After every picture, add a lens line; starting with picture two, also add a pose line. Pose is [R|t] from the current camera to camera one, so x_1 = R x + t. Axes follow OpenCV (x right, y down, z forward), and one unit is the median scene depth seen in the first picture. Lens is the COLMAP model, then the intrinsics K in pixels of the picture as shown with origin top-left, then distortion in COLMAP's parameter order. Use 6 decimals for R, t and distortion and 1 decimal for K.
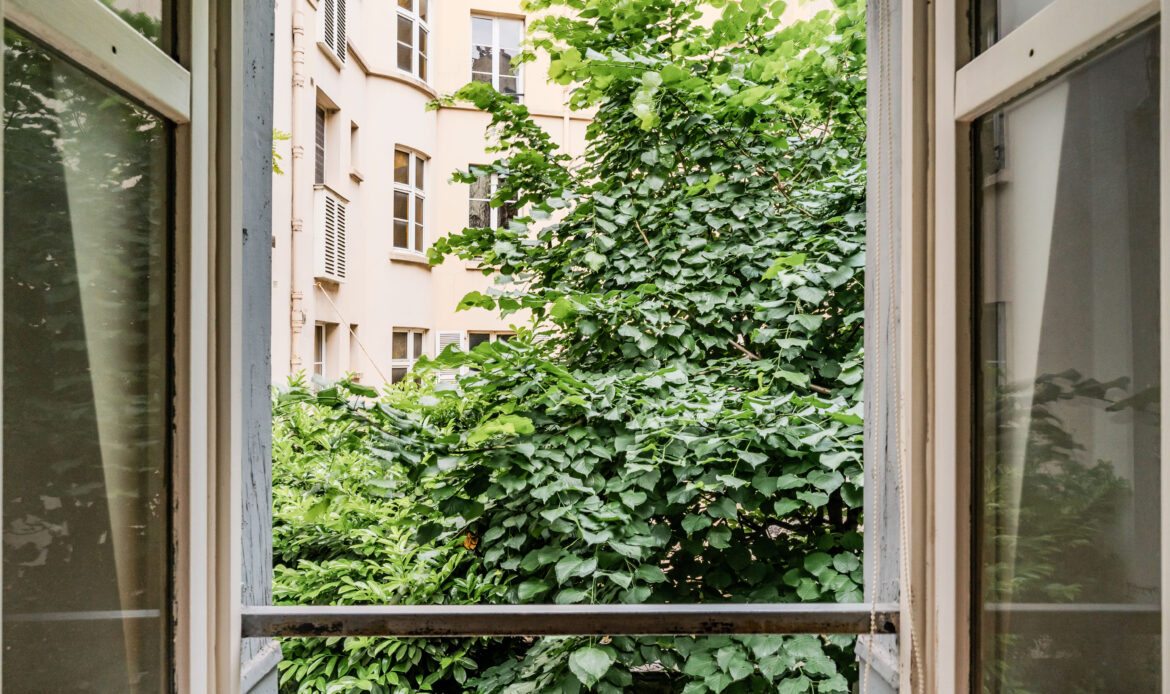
lens RADIAL K [[860.8, 0, 573.0], [0, 860.8, 348.5], [0, 0, 1]] dist [0.011815, 0.006073]
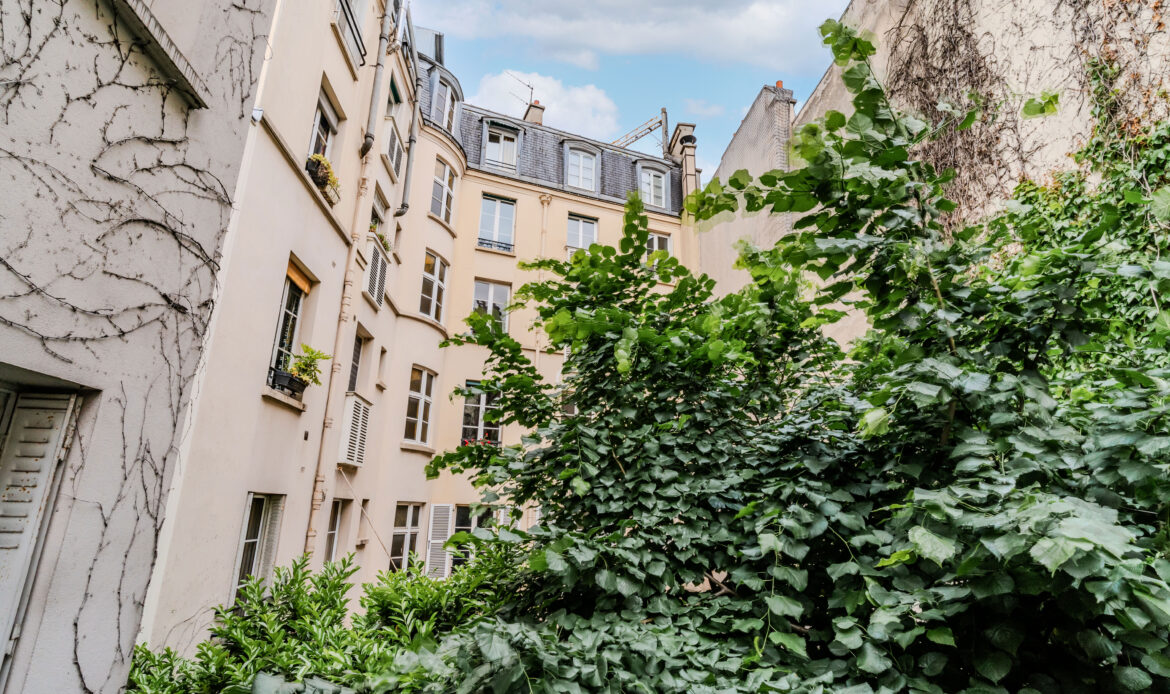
lens RADIAL K [[561.8, 0, 585.9], [0, 561.8, 354.3], [0, 0, 1]] dist [-0.001554, 0.000714]
pose [[0.994807, 0.045114, 0.091234, -0.029625], [-0.021057, 0.968232, -0.249167, -0.075189], [-0.099577, 0.245952, 0.964154, 0.223834]]
